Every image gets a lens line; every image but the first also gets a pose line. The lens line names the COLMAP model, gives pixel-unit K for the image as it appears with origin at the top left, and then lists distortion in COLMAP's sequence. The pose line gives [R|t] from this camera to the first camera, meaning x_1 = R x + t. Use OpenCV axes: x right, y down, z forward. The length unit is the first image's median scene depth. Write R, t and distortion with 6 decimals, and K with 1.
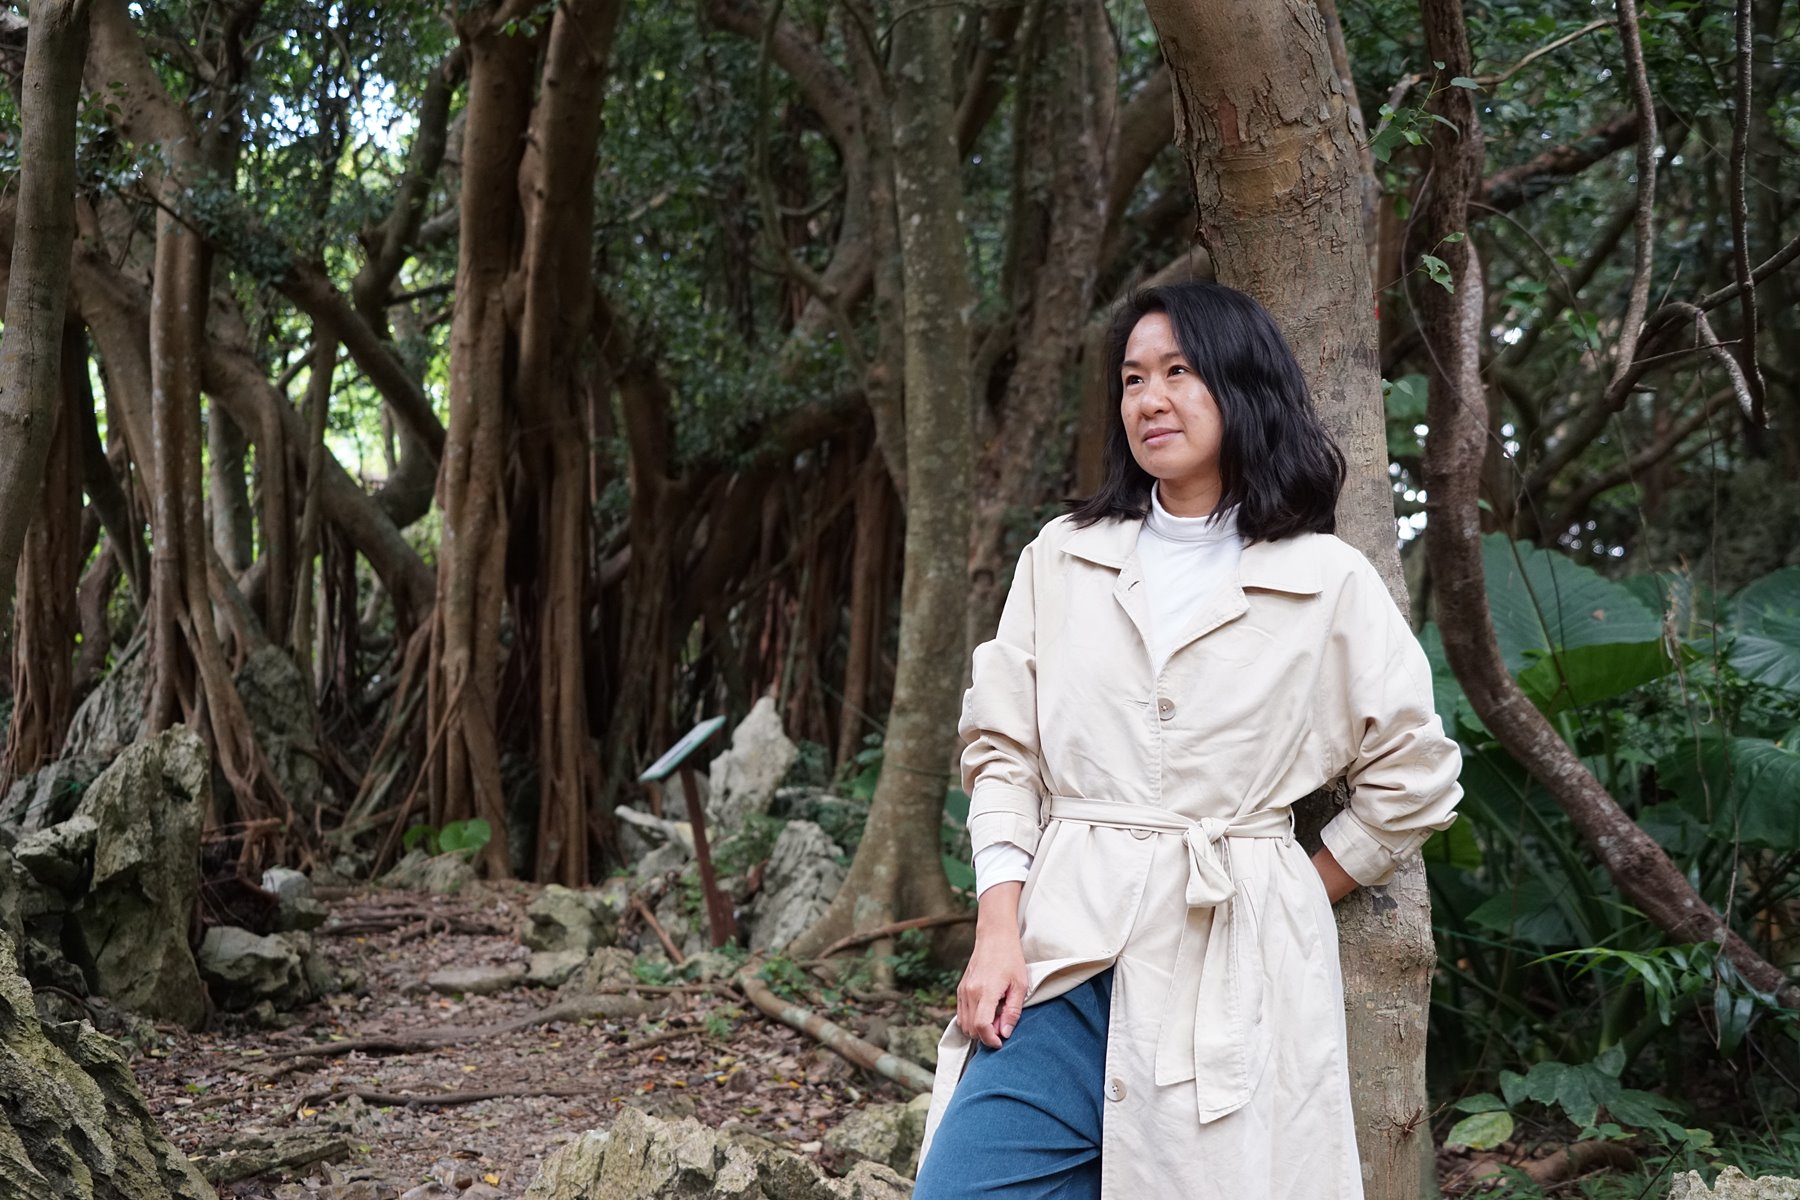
lens RADIAL K [[2960.1, 0, 896.1], [0, 2960.1, 632.9], [0, 0, 1]] dist [0.051402, -0.135810]
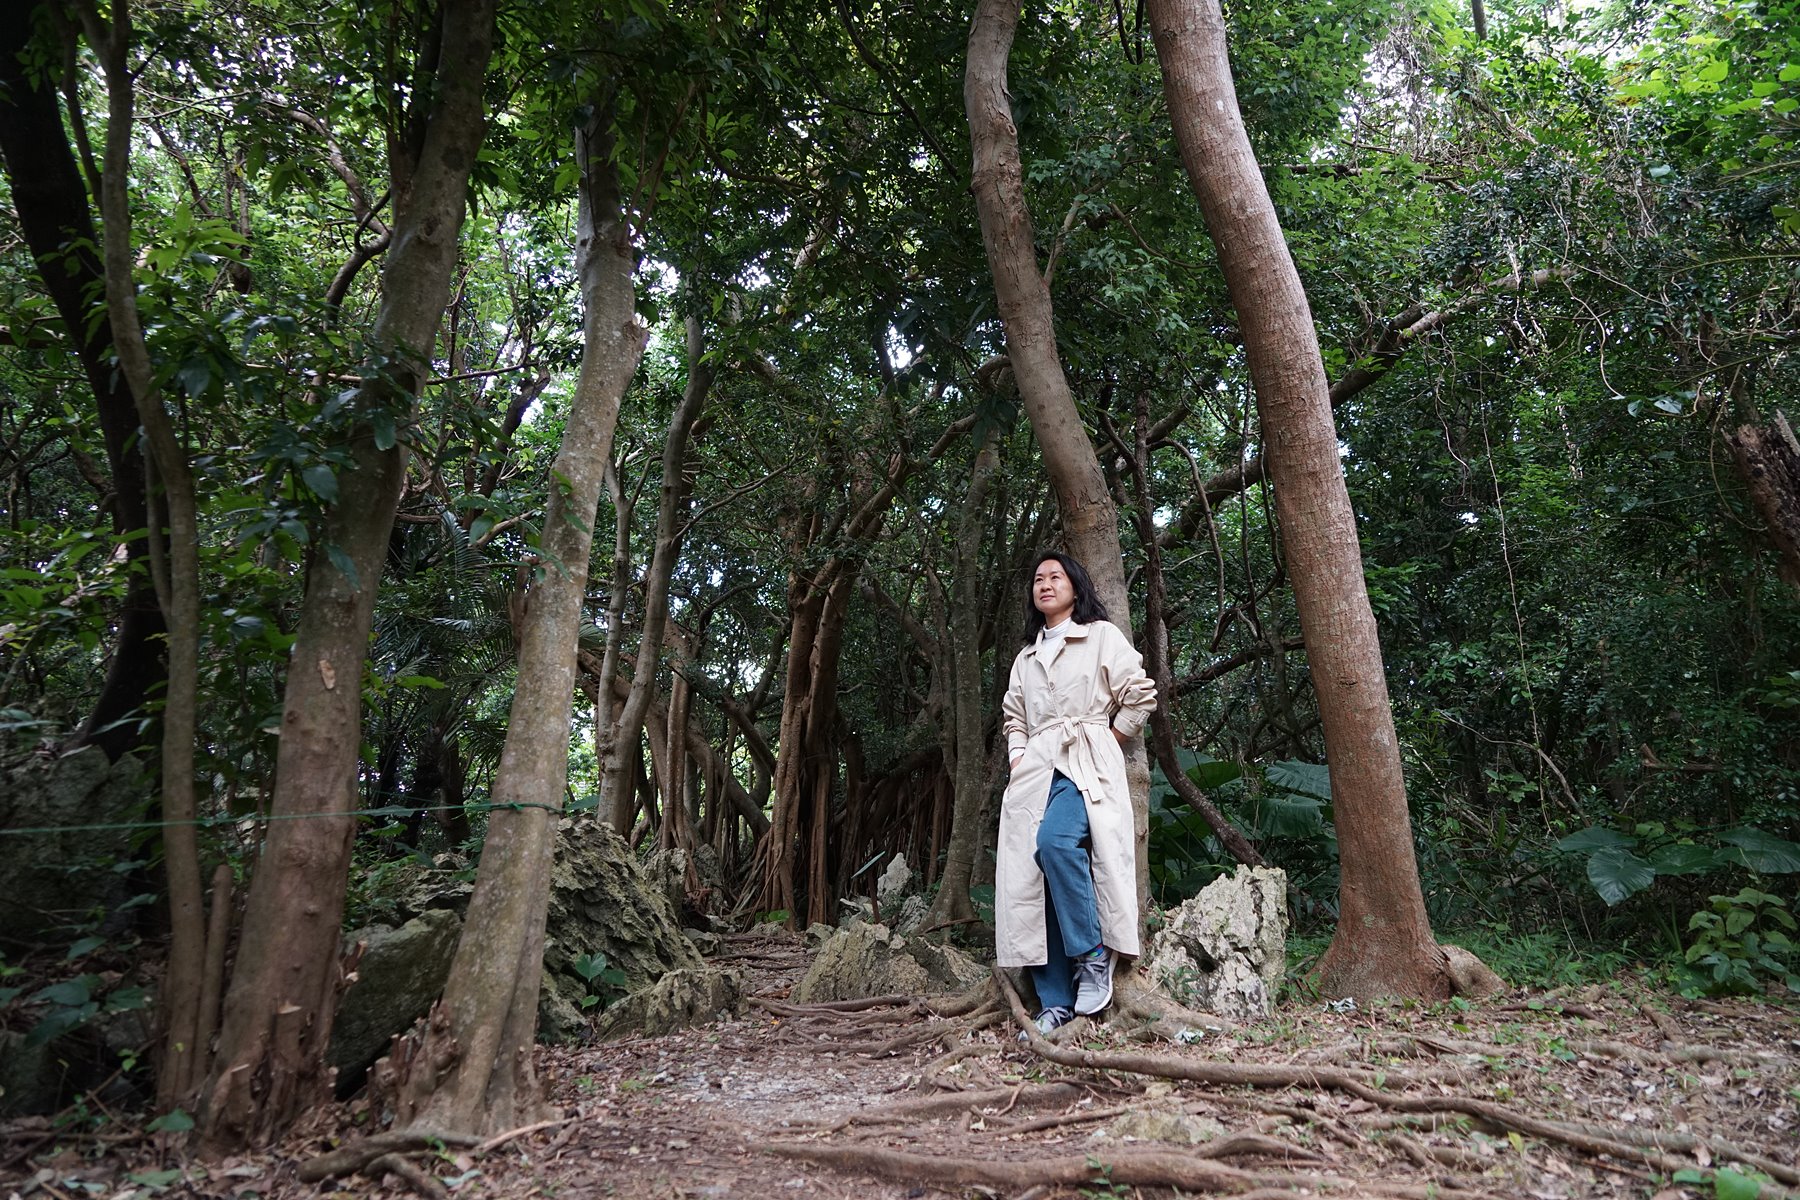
lens RADIAL K [[1190.9, 0, 896.0], [0, 1190.9, 622.2], [0, 0, 1]] dist [-0.004595, 0.000920]
pose [[0.999057, 0.007548, -0.042762, -0.005025], [-0.017258, 0.972681, -0.231505, 0.068552], [0.039847, 0.232025, 0.971893, -0.050557]]
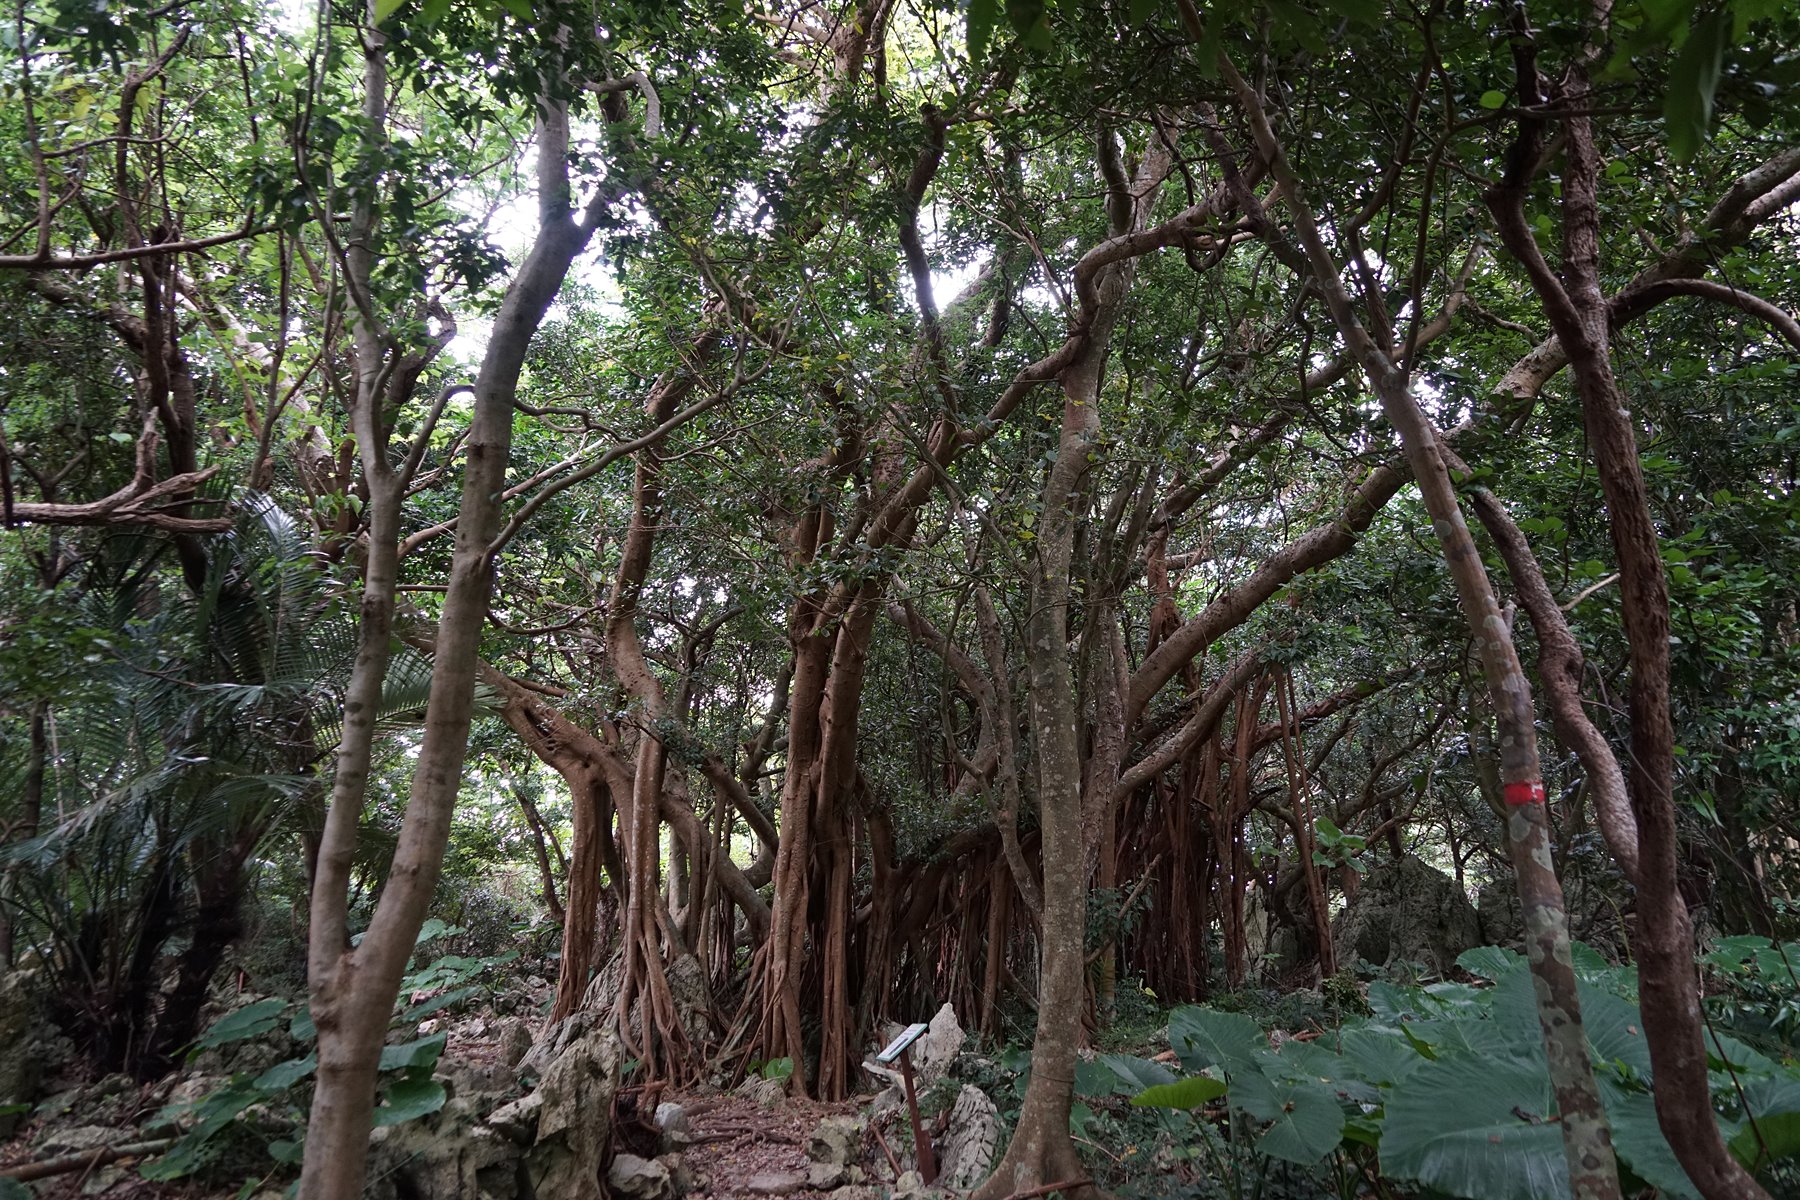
lens RADIAL K [[1190.9, 0, 896.0], [0, 1190.9, 622.2], [0, 0, 1]] dist [-0.004595, 0.000920]
pose [[0.997641, -0.003395, -0.068568, -0.026133], [-0.012970, 0.971470, -0.236806, -0.030542], [0.067415, 0.237137, 0.969134, 0.263839]]
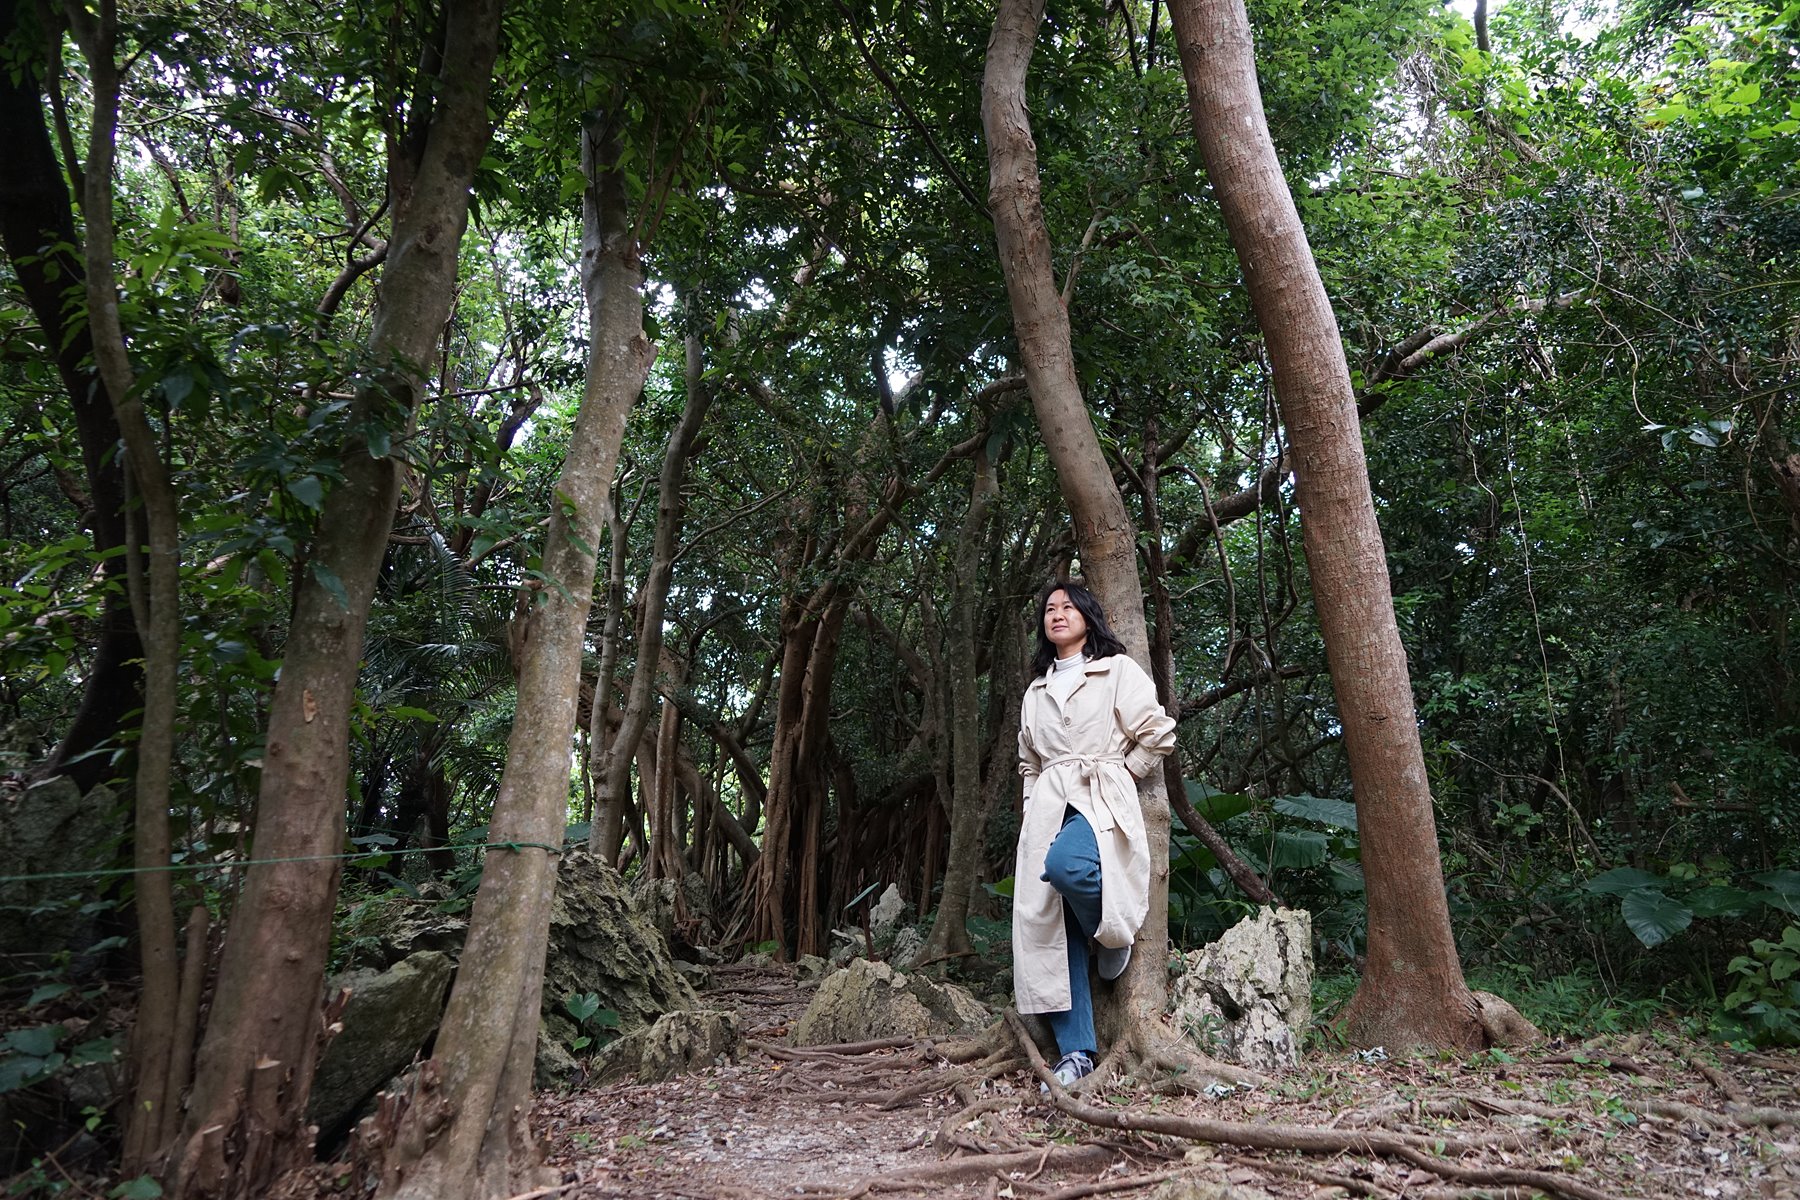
lens RADIAL K [[1191.7, 0, 896.6], [0, 1191.7, 624.0], [0, 0, 1]] dist [-0.003839, 0.000662]
pose [[0.999399, 0.014556, -0.031458, -0.012648], [-0.021986, 0.967830, -0.250644, 0.064617], [0.026798, 0.251185, 0.967568, -0.038626]]
